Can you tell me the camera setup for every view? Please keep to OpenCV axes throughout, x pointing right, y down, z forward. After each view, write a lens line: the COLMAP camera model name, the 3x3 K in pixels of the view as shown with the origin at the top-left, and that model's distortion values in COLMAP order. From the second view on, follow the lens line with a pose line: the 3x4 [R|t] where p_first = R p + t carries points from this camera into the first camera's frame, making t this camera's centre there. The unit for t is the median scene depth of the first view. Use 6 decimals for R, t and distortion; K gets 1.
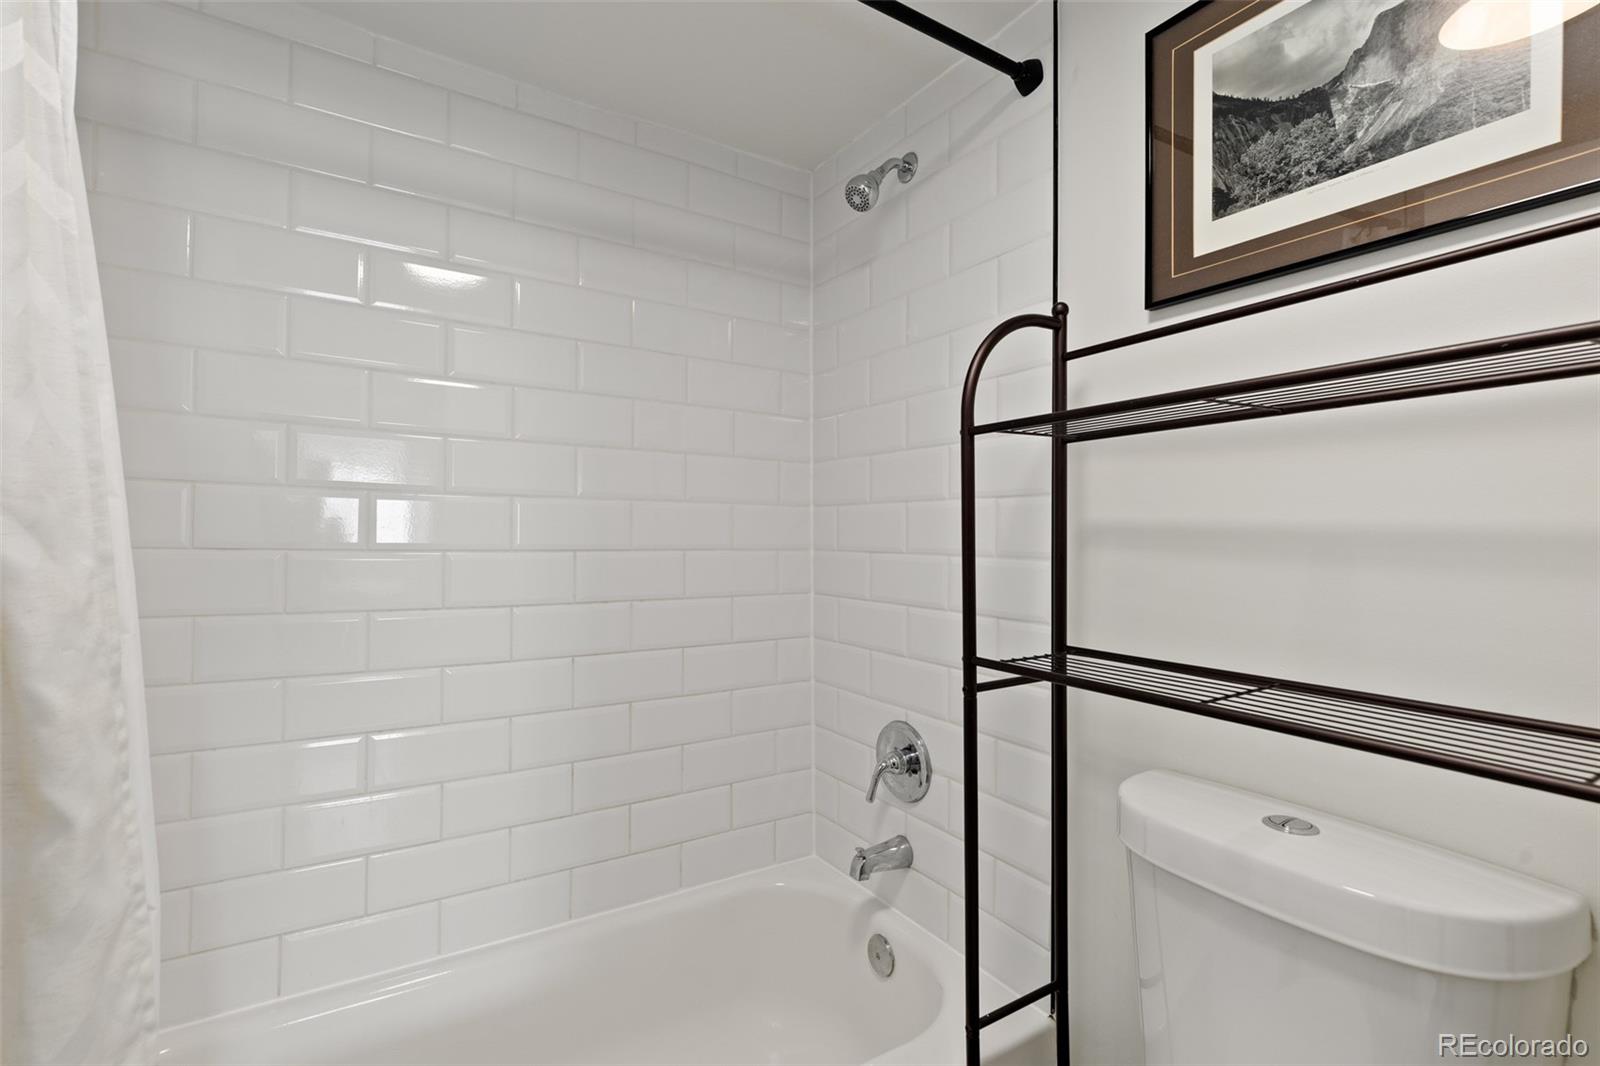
lens RADIAL K [[730.0, 0, 794.2], [0, 730.0, 527.8], [0, 0, 1]] dist [0.005127, -0.000642]
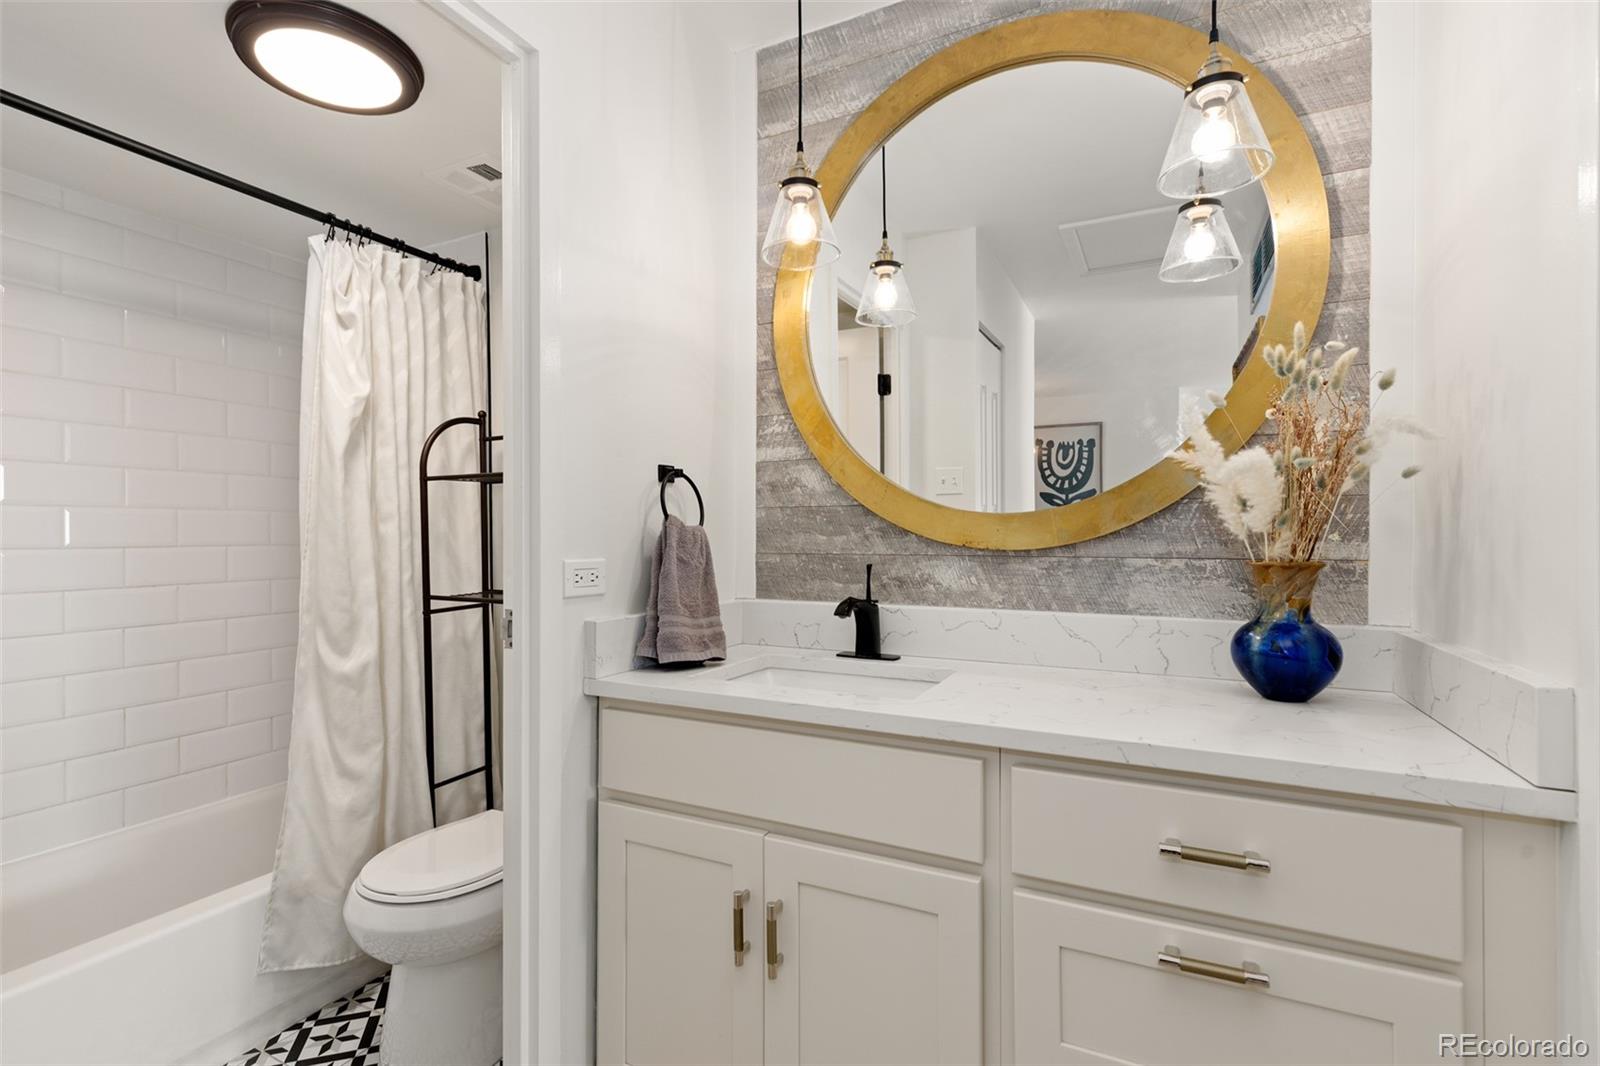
lens RADIAL K [[730.3, 0, 800.0], [0, 730.3, 533.0], [0, 0, 1]] dist [0.012385, -0.007475]
pose [[0.850321, -0.010741, 0.526154, 0.058079], [0.005603, 0.999920, 0.011358, -0.005166], [-0.526234, -0.006710, 0.850313, -1.082679]]
